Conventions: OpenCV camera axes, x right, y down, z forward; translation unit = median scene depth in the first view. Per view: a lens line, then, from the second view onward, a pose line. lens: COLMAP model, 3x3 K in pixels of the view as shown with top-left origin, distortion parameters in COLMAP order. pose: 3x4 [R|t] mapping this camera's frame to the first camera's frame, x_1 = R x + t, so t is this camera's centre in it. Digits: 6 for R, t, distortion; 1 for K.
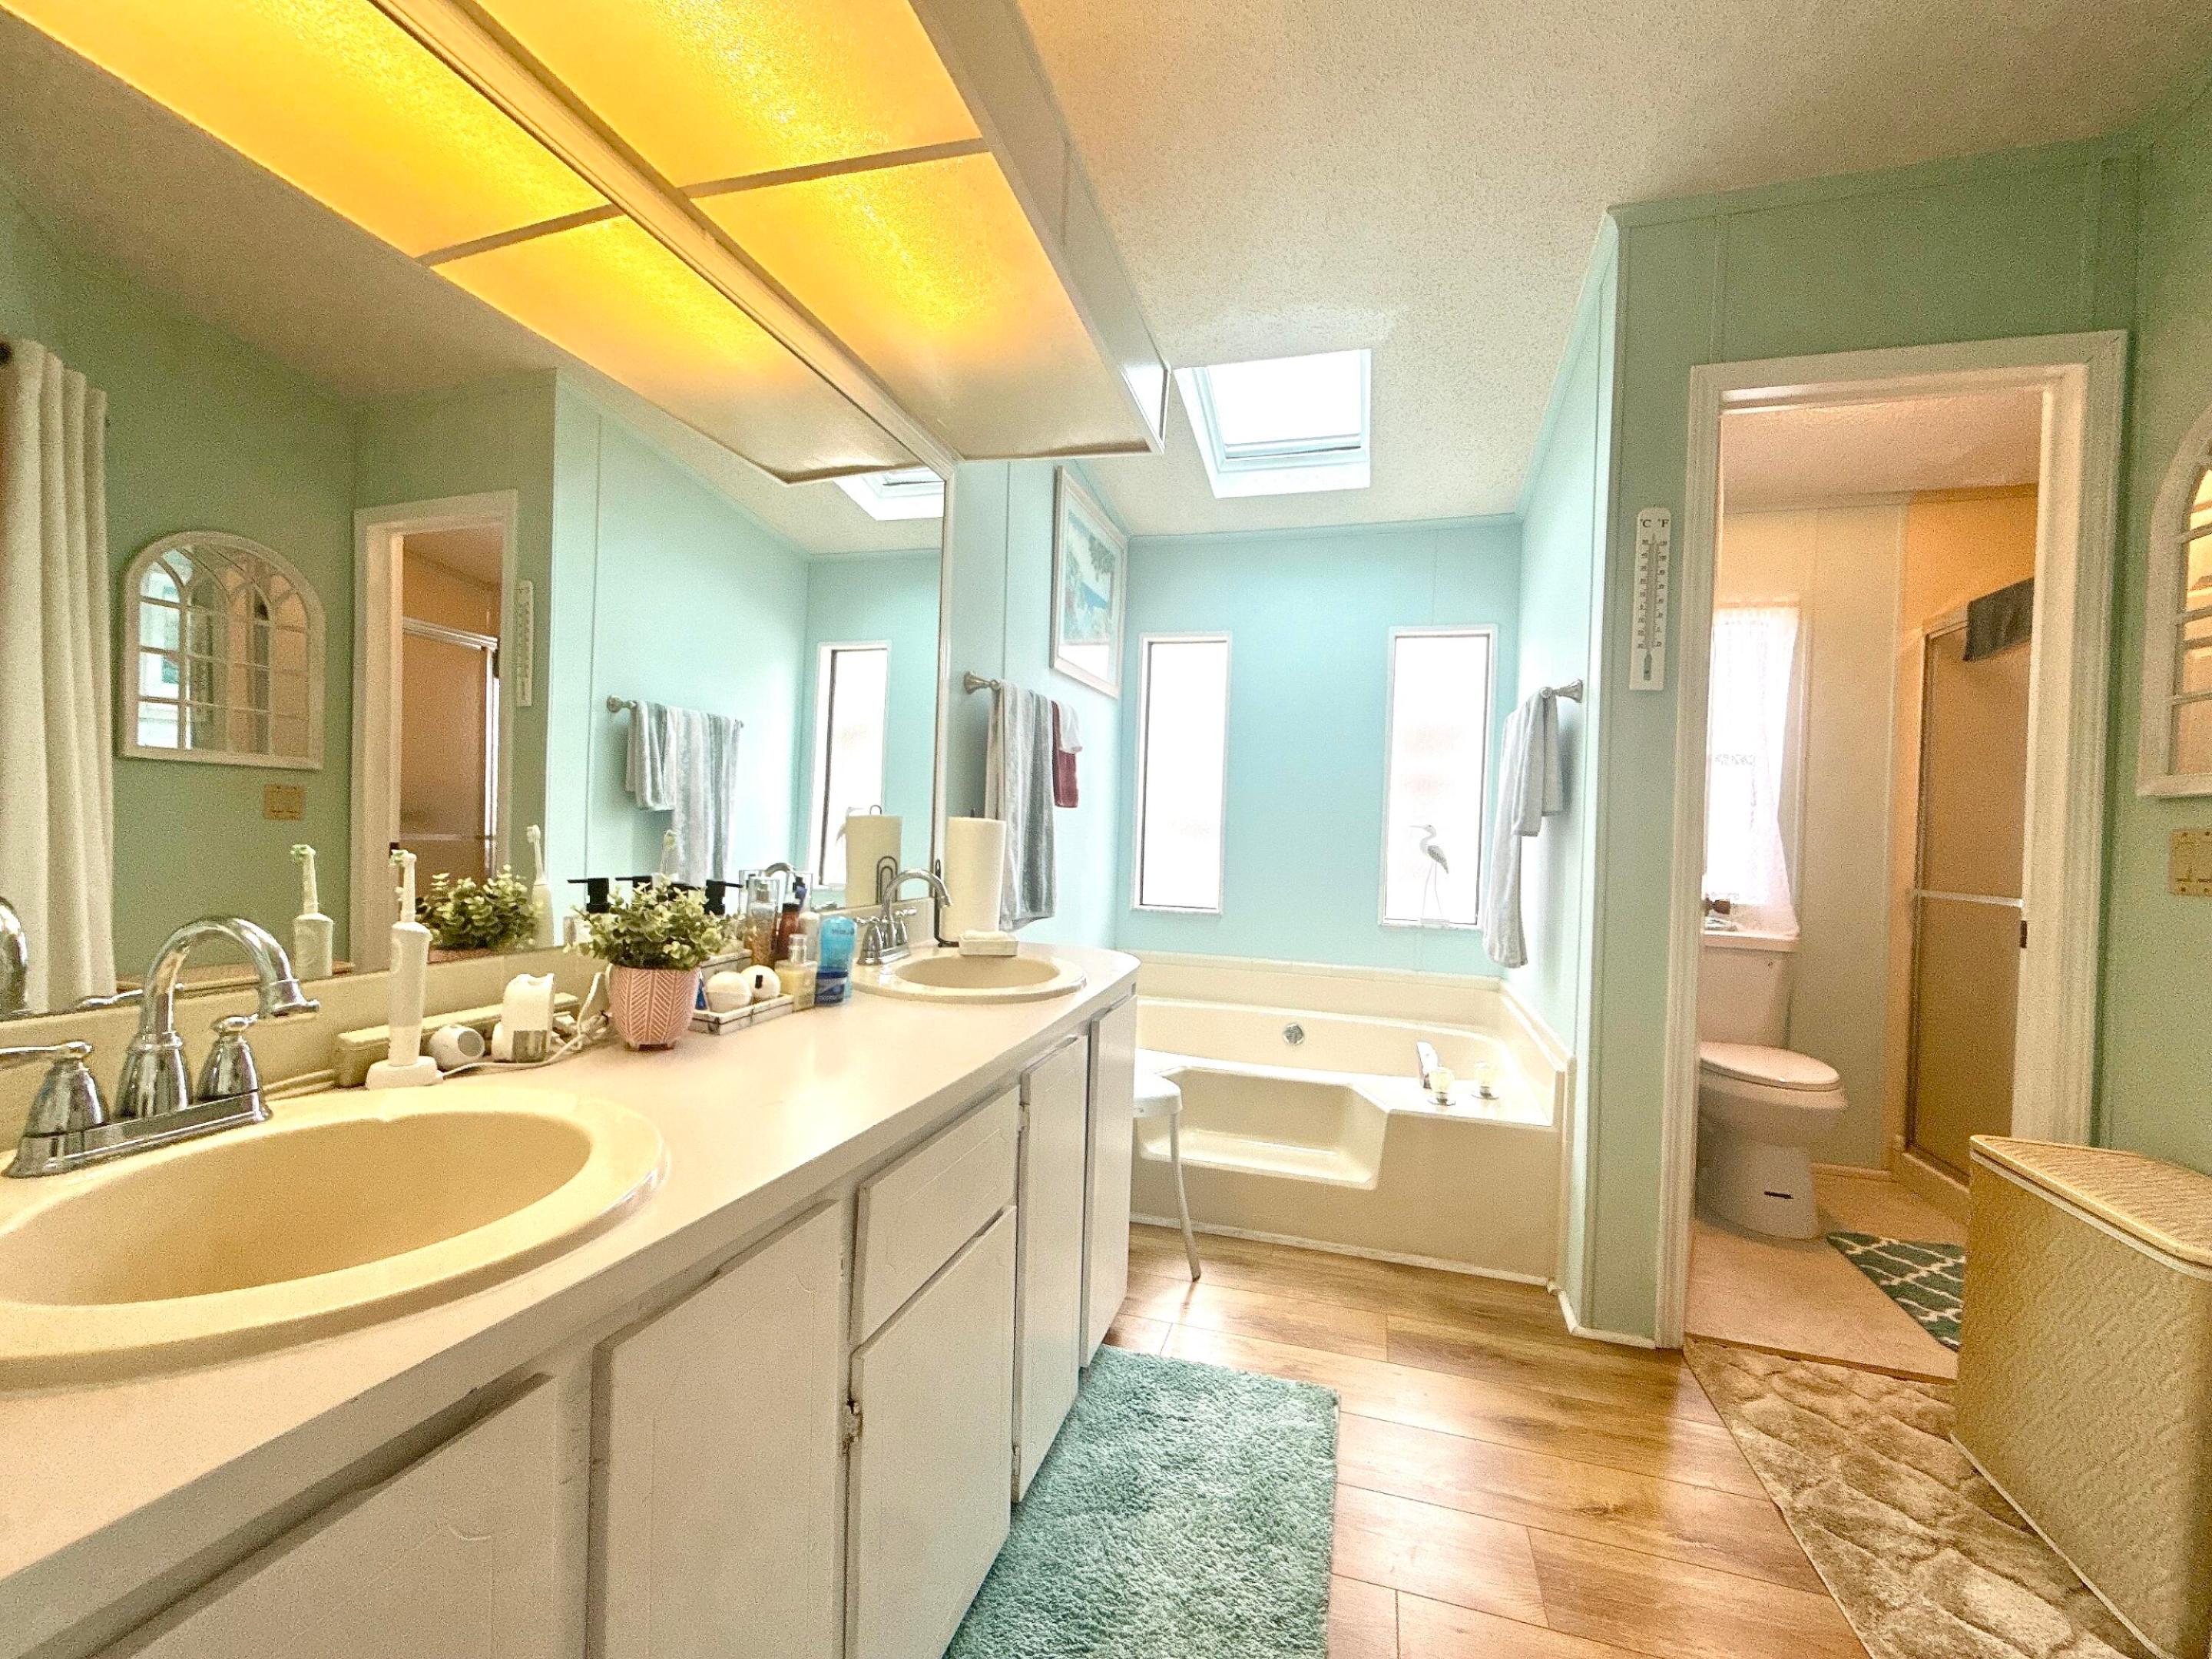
lens RADIAL K [[883.1, 0, 1113.1], [0, 883.1, 829.6], [0, 0, 1]] dist [0.000334, 0.000282]
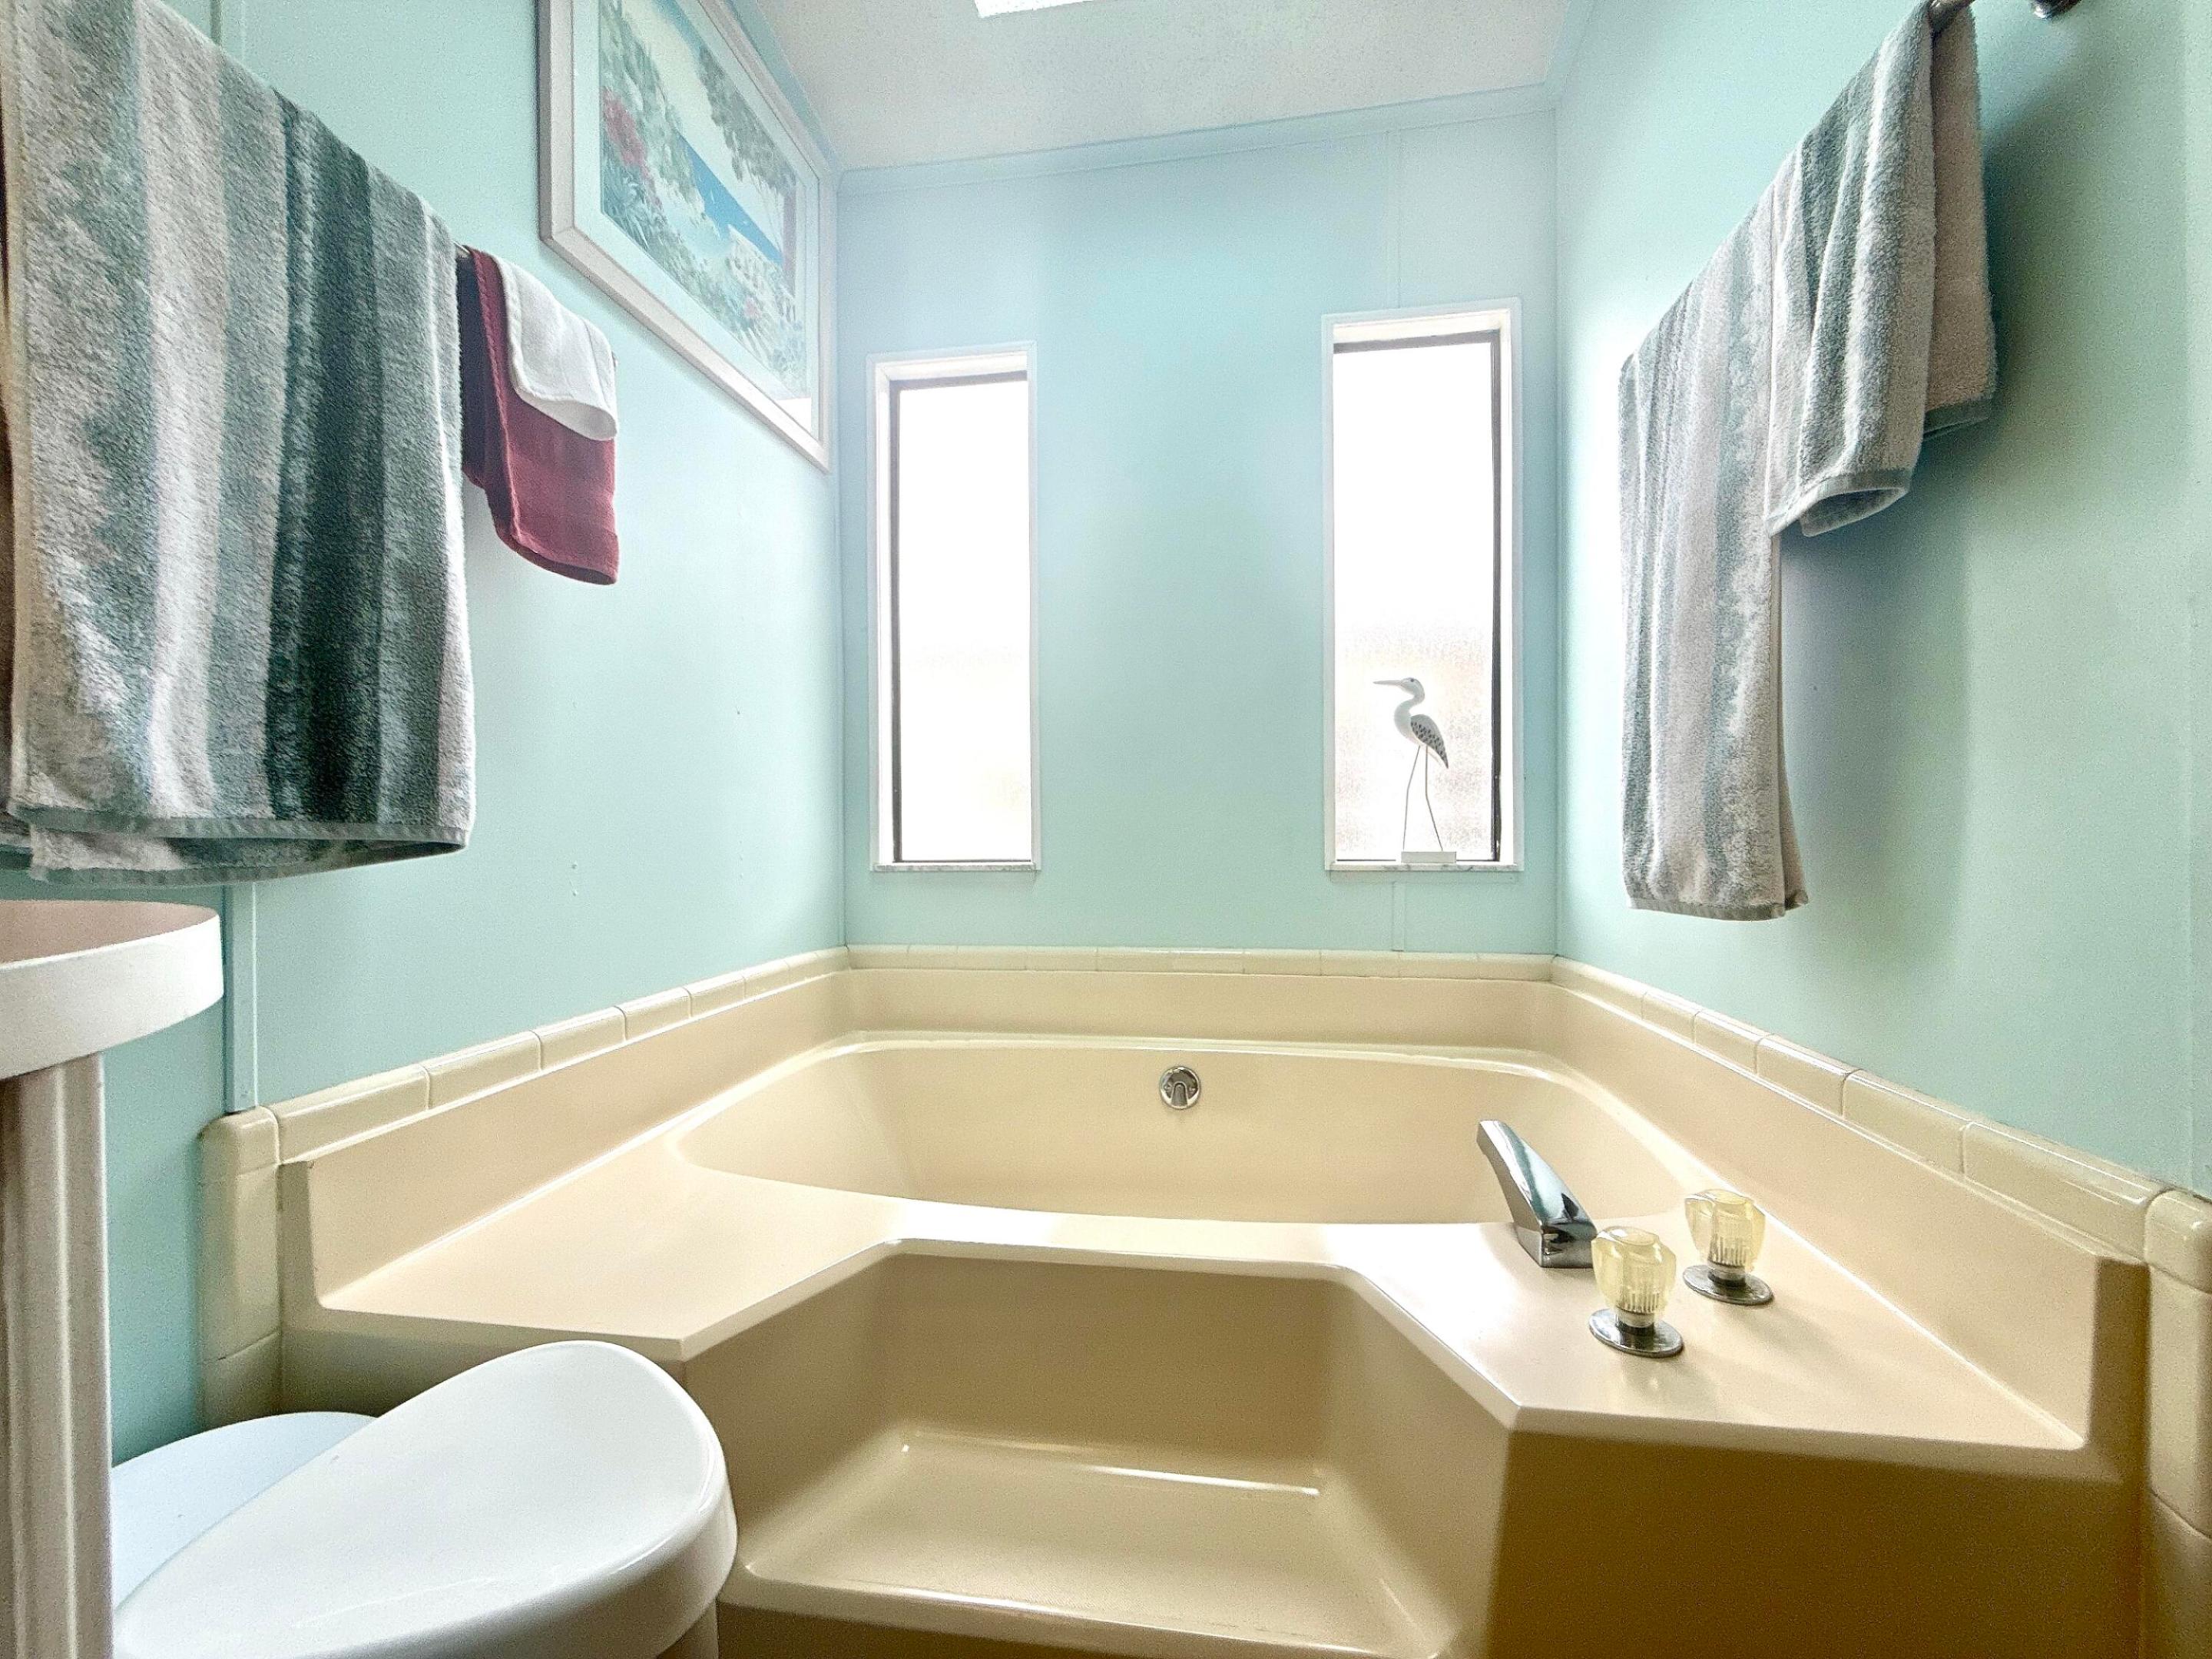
lens RADIAL K [[883.1, 0, 1110.1], [0, 883.1, 837.3], [0, 0, 1]] dist [0.000334, 0.000282]
pose [[0.990500, -0.043023, 0.130609, 0.101640], [0.042108, 0.999065, 0.009765, 0.078614], [-0.130907, -0.004173, 0.991386, 0.489869]]
